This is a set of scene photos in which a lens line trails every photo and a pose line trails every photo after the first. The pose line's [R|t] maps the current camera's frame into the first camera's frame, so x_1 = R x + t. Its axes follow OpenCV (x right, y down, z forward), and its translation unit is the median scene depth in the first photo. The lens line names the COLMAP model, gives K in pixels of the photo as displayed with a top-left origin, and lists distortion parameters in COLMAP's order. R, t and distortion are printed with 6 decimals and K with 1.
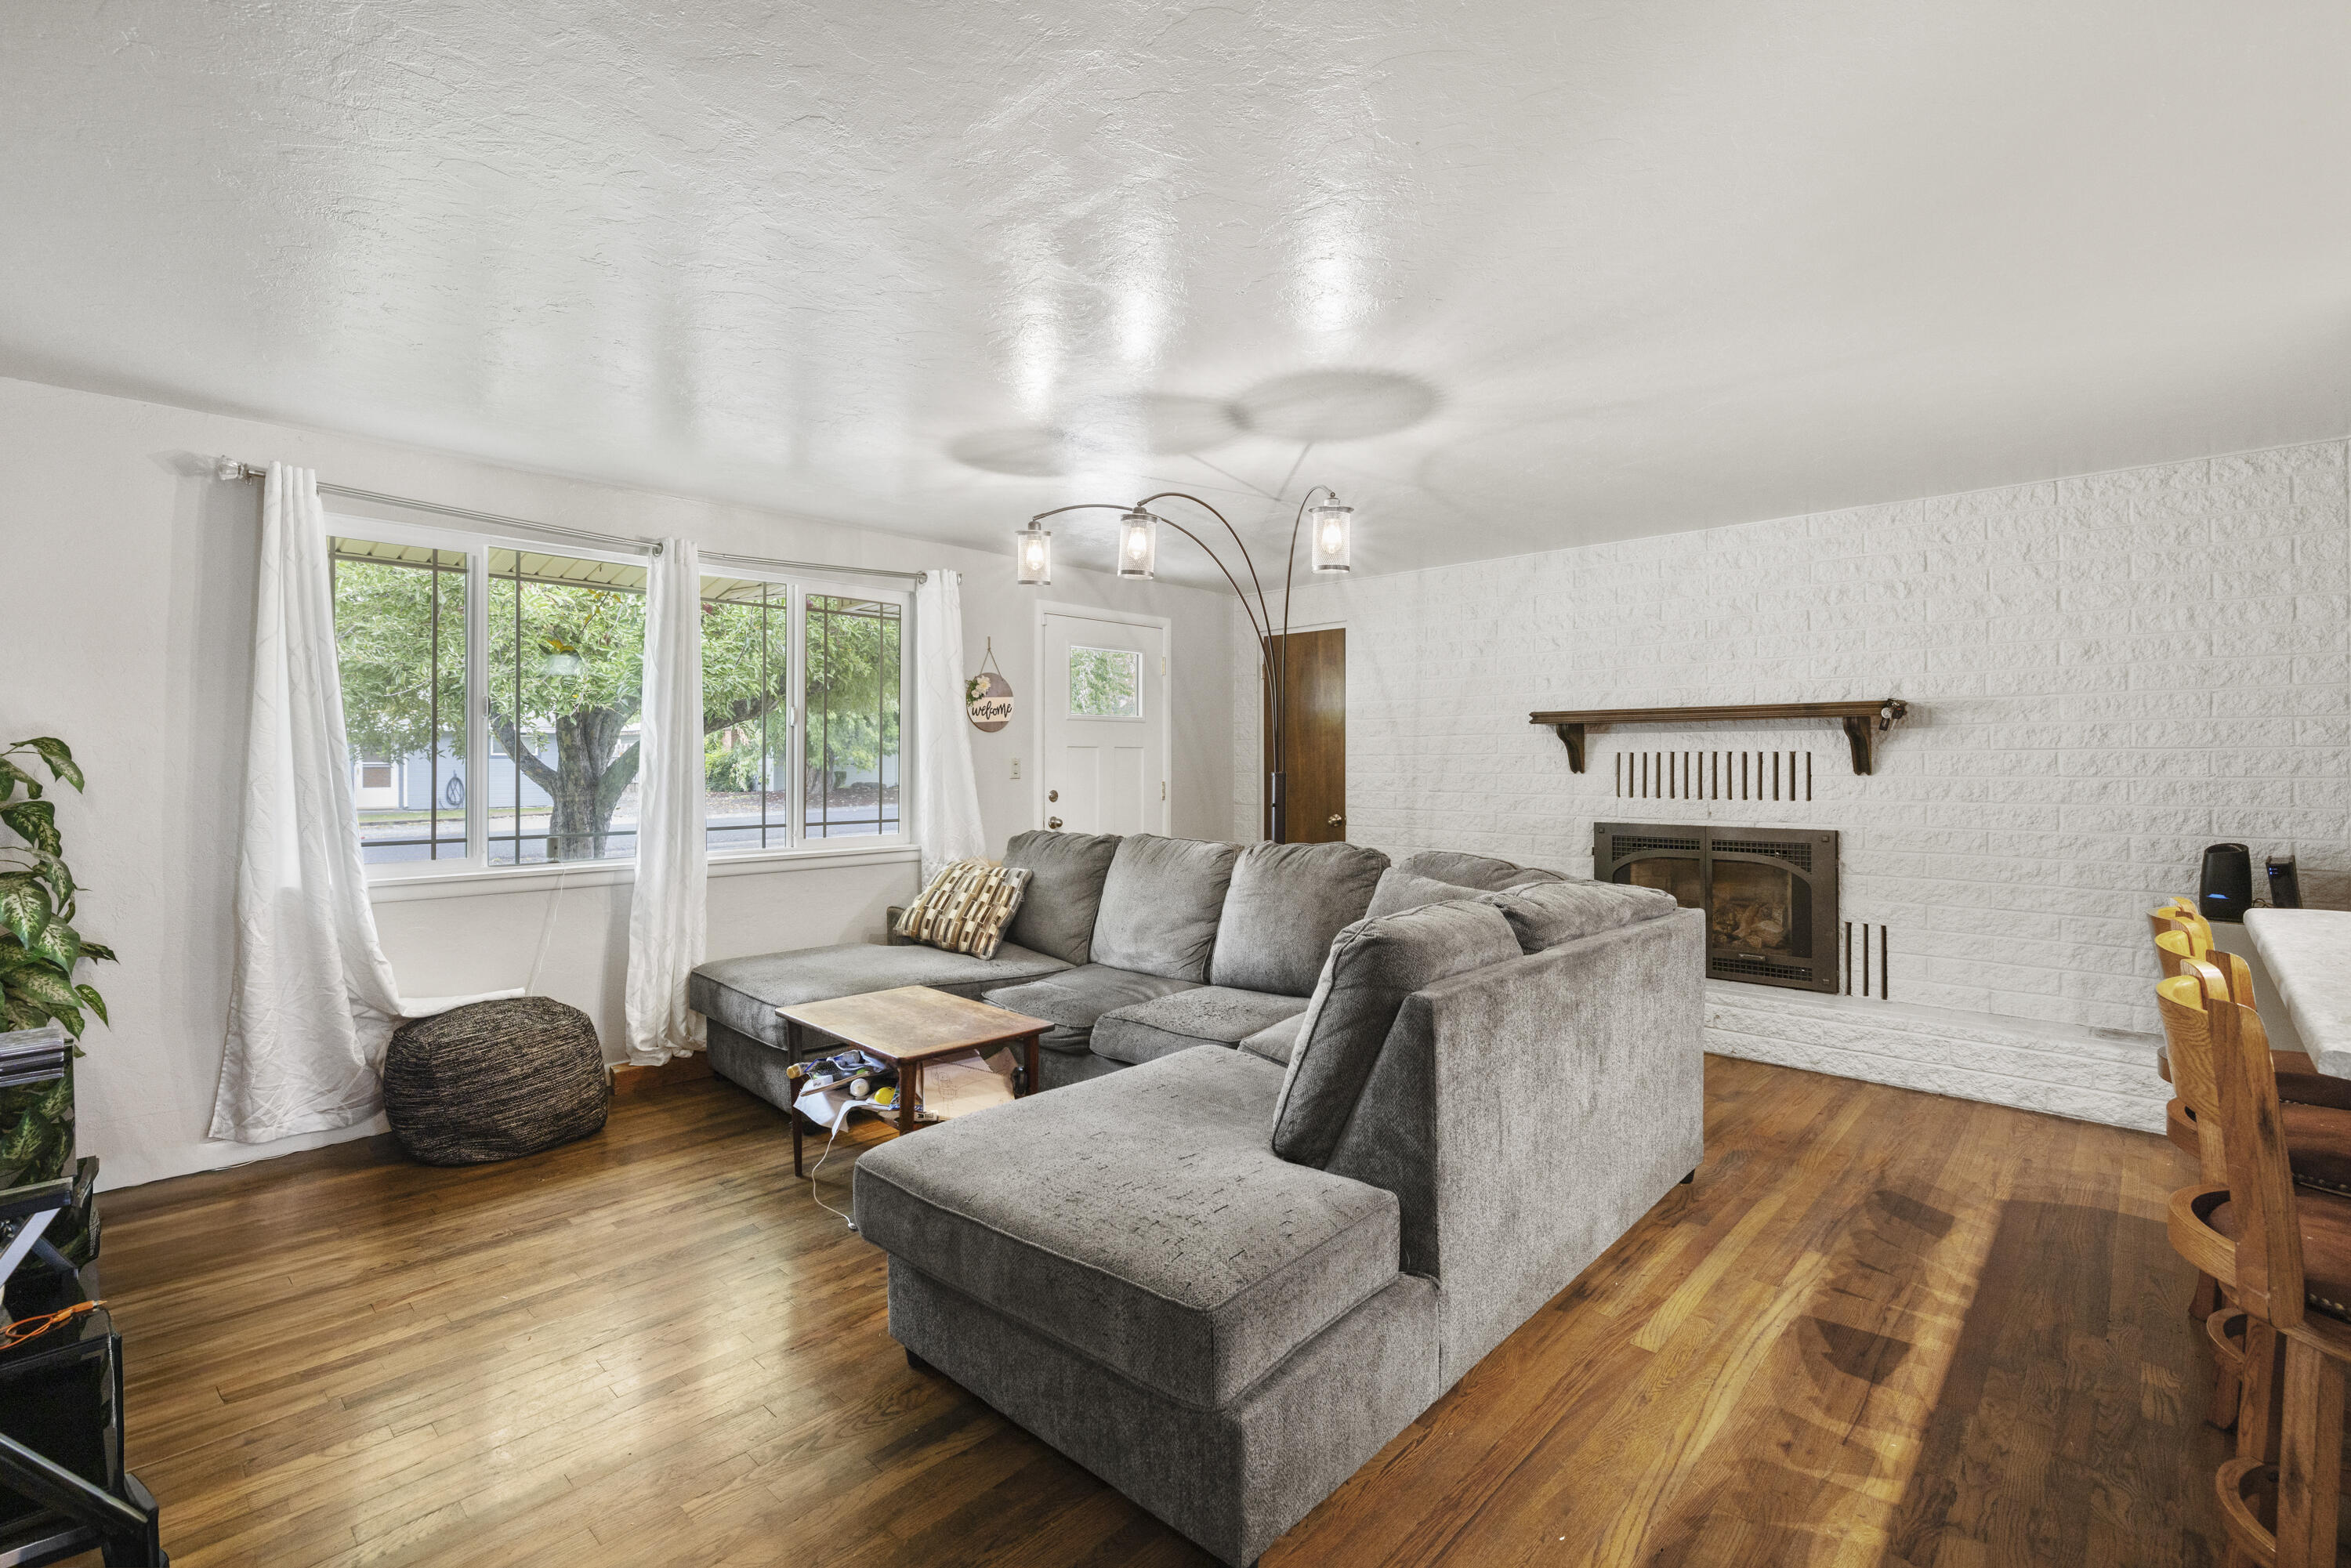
lens RADIAL K [[1053.7, 0, 1170.8], [0, 1053.7, 768.0], [0, 0, 1]] dist [0.001483, 0.000095]
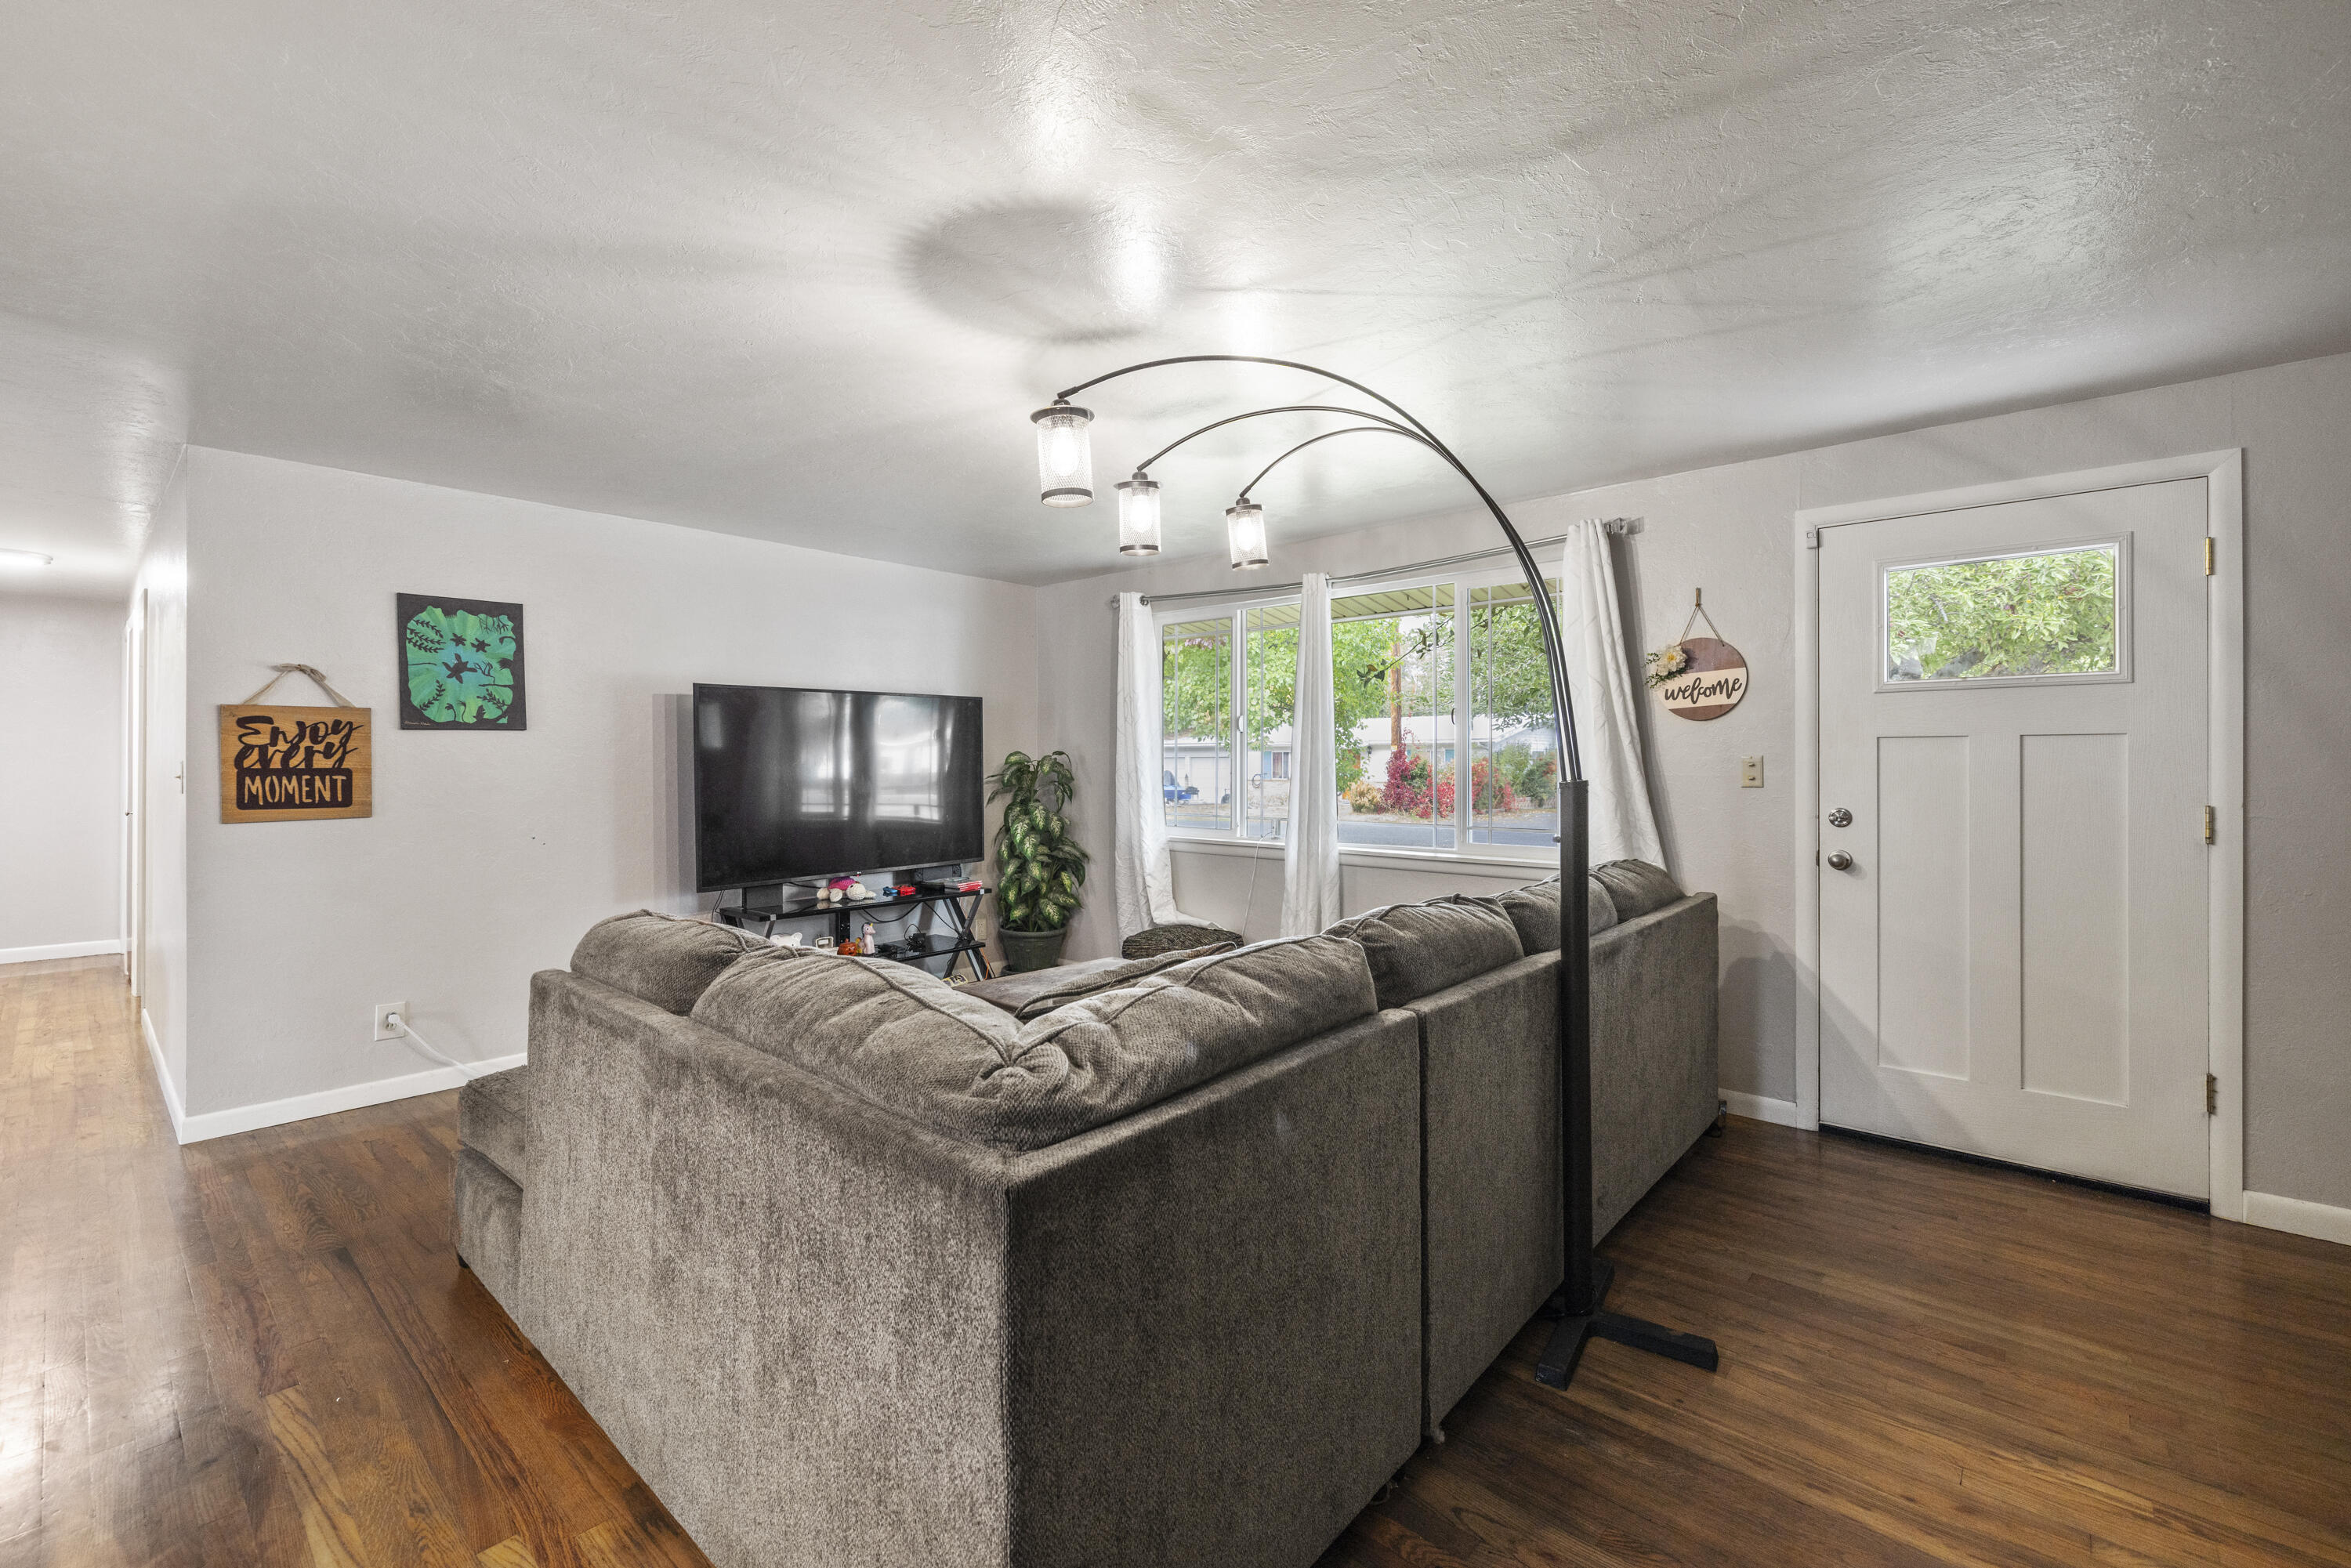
lens RADIAL K [[994.0, 0, 1170.4], [0, 994.0, 768.0], [0, 0, 1]] dist [-0.002470, -0.000253]
pose [[0.023977, 0.007542, -0.999684, 0.495138], [-0.007879, 0.999942, 0.007355, -0.004197], [0.999681, 0.007700, 0.024036, 0.623107]]
